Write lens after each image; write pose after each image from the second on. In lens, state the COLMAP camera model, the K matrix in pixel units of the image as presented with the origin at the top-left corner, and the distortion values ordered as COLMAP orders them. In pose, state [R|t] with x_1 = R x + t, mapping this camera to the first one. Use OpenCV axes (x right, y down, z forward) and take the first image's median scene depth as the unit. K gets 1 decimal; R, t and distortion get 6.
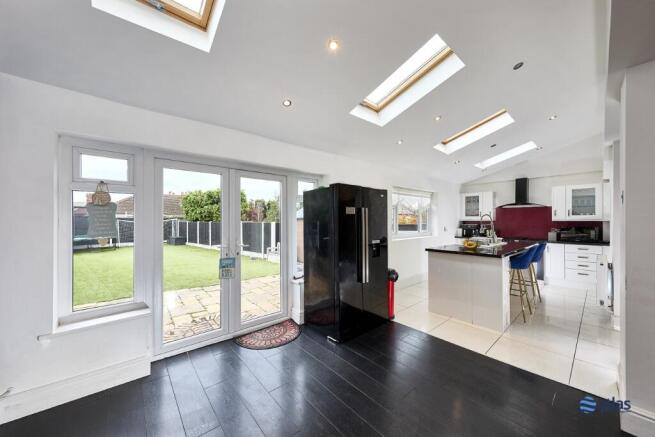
lens RADIAL K [[237.2, 0, 326.4], [0, 237.2, 217.9], [0, 0, 1]] dist [0.001467, 0.000211]
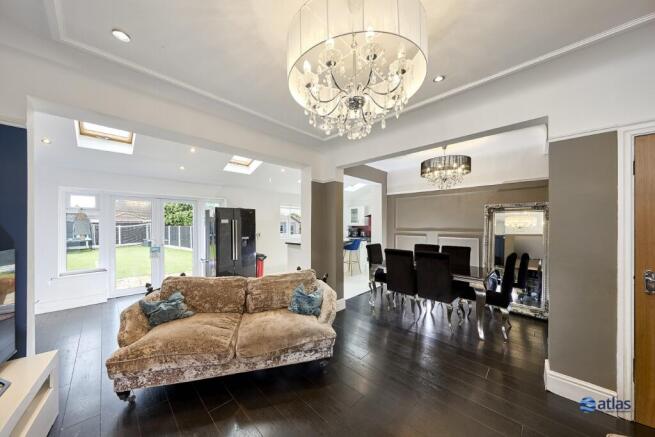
lens RADIAL K [[222.9, 0, 329.2], [0, 222.9, 222.9], [0, 0, 1]] dist [-0.001537, -0.000258]
pose [[0.995843, -0.001521, 0.091069, 0.570665], [0.000969, 0.999981, 0.006107, -0.020249], [-0.091076, -0.005994, 0.995826, -0.627292]]
